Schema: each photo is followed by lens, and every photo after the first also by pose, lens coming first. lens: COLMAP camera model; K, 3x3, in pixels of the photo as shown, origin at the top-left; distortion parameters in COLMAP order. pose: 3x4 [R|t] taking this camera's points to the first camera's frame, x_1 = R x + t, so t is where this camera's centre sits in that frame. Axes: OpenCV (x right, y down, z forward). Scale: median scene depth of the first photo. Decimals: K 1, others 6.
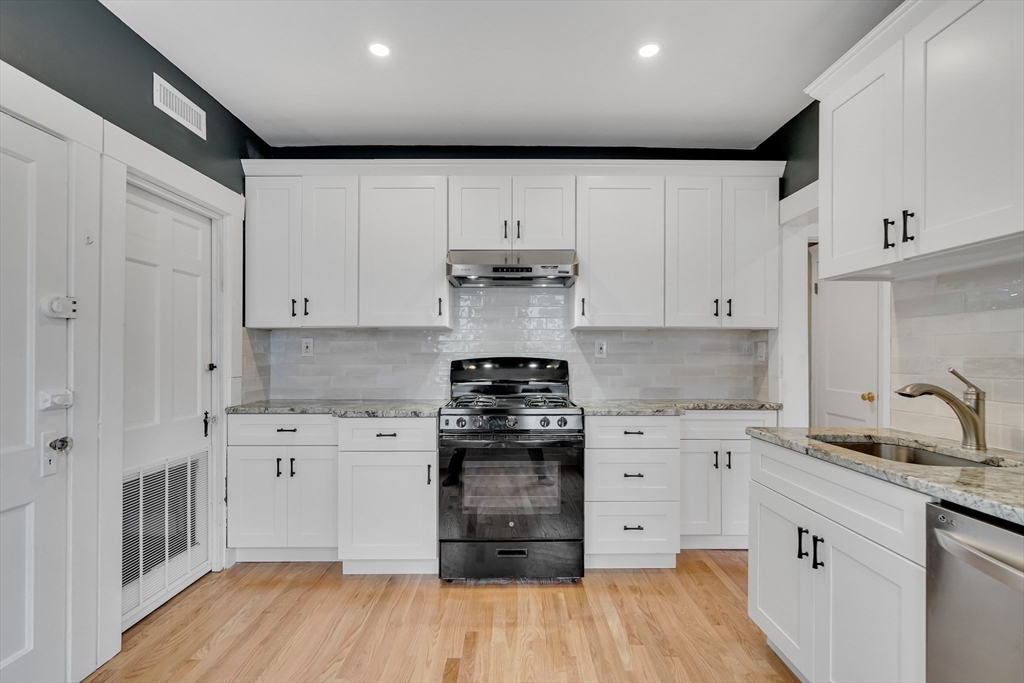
lens RADIAL K [[490.9, 0, 510.8], [0, 490.9, 346.8], [0, 0, 1]] dist [0.001488, 0.000440]
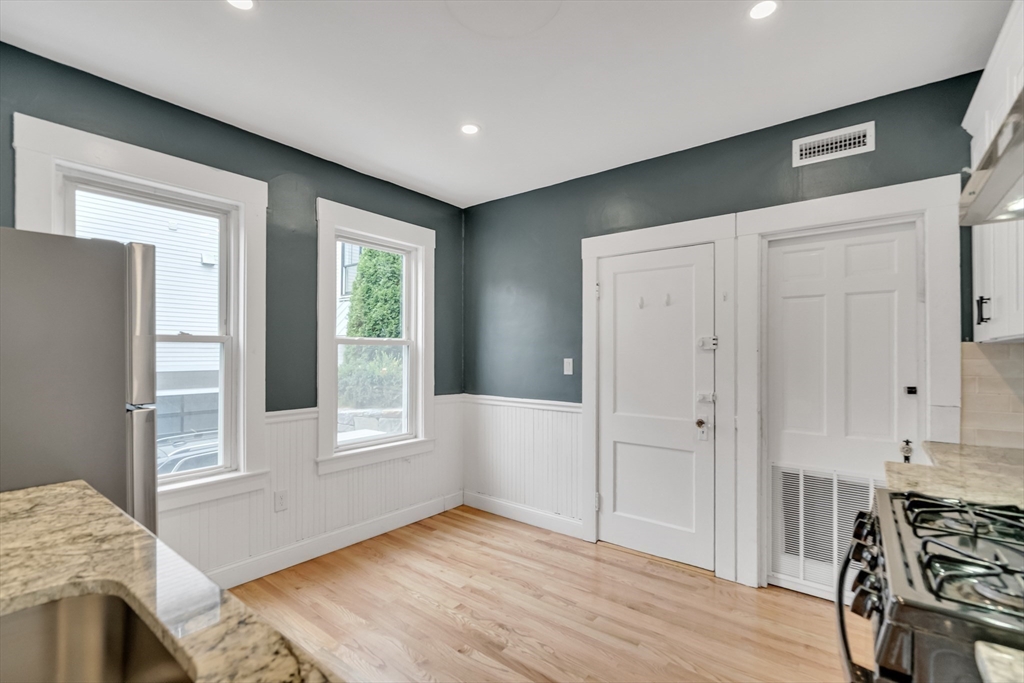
lens RADIAL K [[453.2, 0, 512.7], [0, 453.2, 353.3], [0, 0, 1]] dist [-0.000496, -0.000067]
pose [[-0.619700, -0.004037, -0.784828, 0.535145], [0.004920, 0.999947, -0.009029, -0.024737], [0.784823, -0.009457, -0.619648, 1.068105]]
